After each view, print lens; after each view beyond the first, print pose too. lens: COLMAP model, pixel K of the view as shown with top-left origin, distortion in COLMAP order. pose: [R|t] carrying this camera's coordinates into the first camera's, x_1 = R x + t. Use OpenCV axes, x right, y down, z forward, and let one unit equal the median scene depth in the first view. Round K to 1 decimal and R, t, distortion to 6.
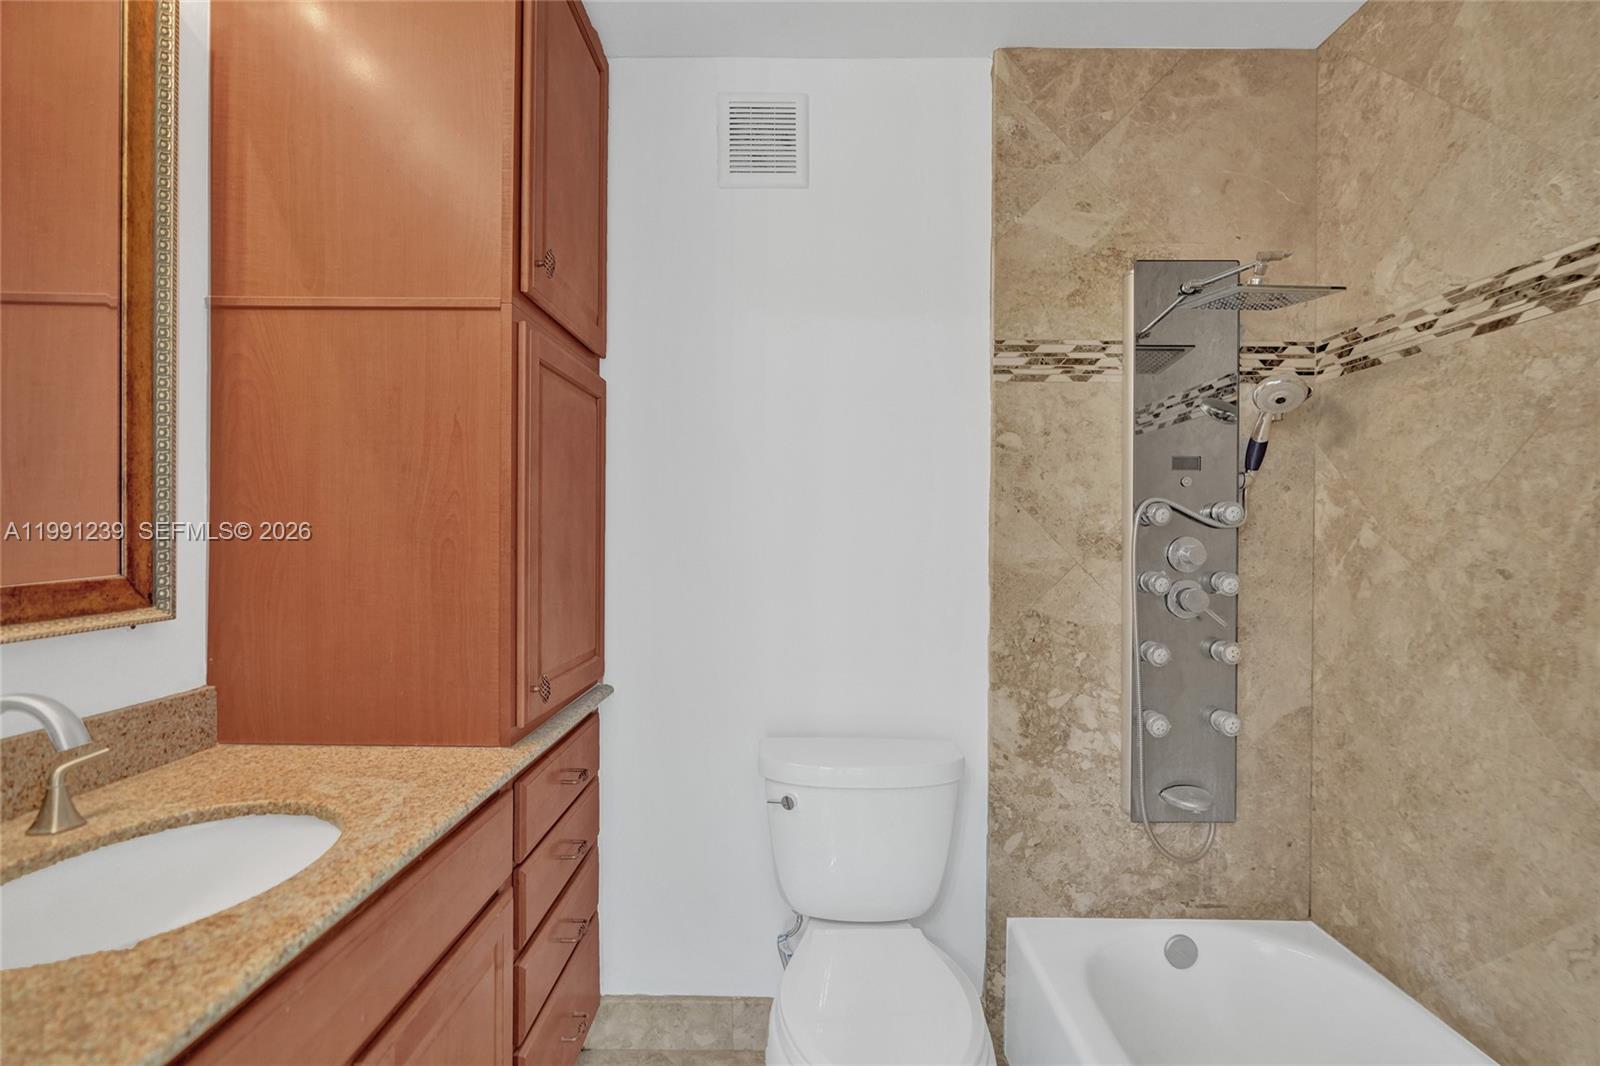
lens RADIAL K [[746.5, 0, 800.0], [0, 746.5, 533.0], [0, 0, 1]] dist [-0.004318, 0.000492]
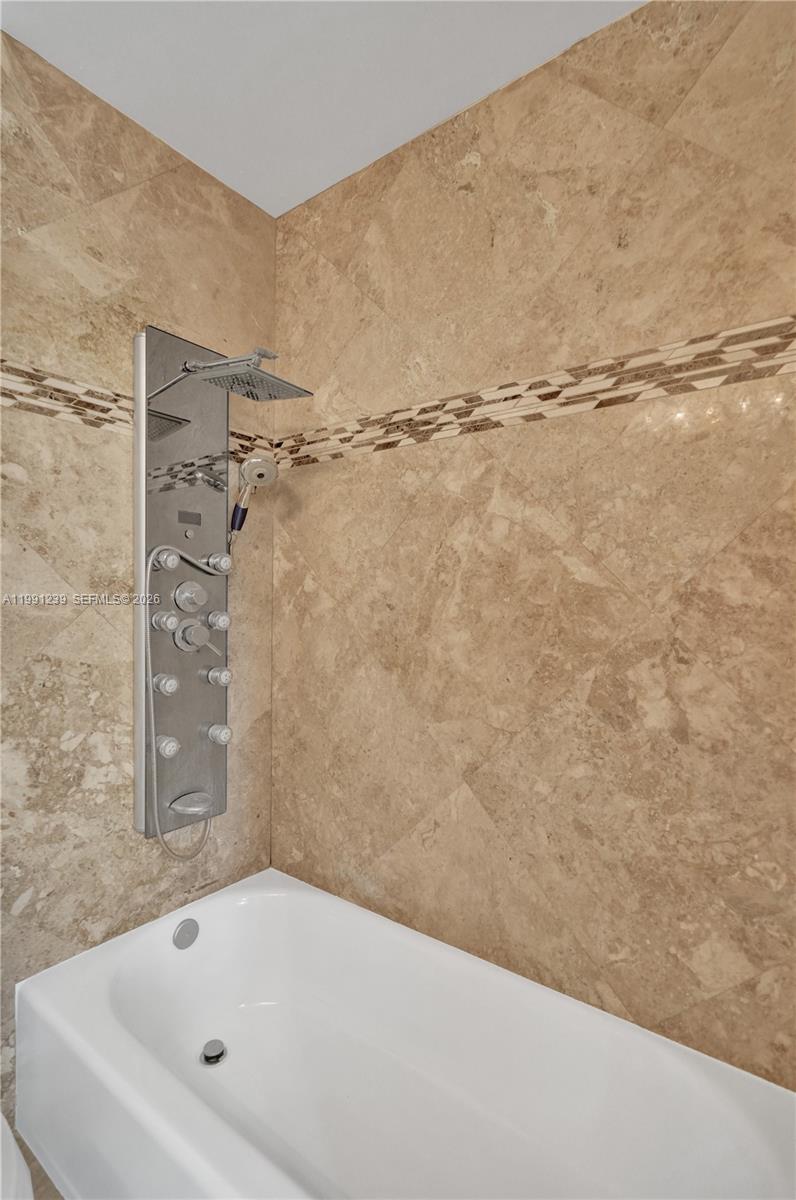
lens RADIAL K [[559.9, 0, 393.5], [0, 559.9, 614.8], [0, 0, 1]] dist [-0.004318, 0.000492]
pose [[0.598194, -0.015647, 0.801198, 0.008642], [-0.010471, 0.999571, 0.027339, 0.034500], [-0.801283, -0.024743, 0.597774, 0.255059]]
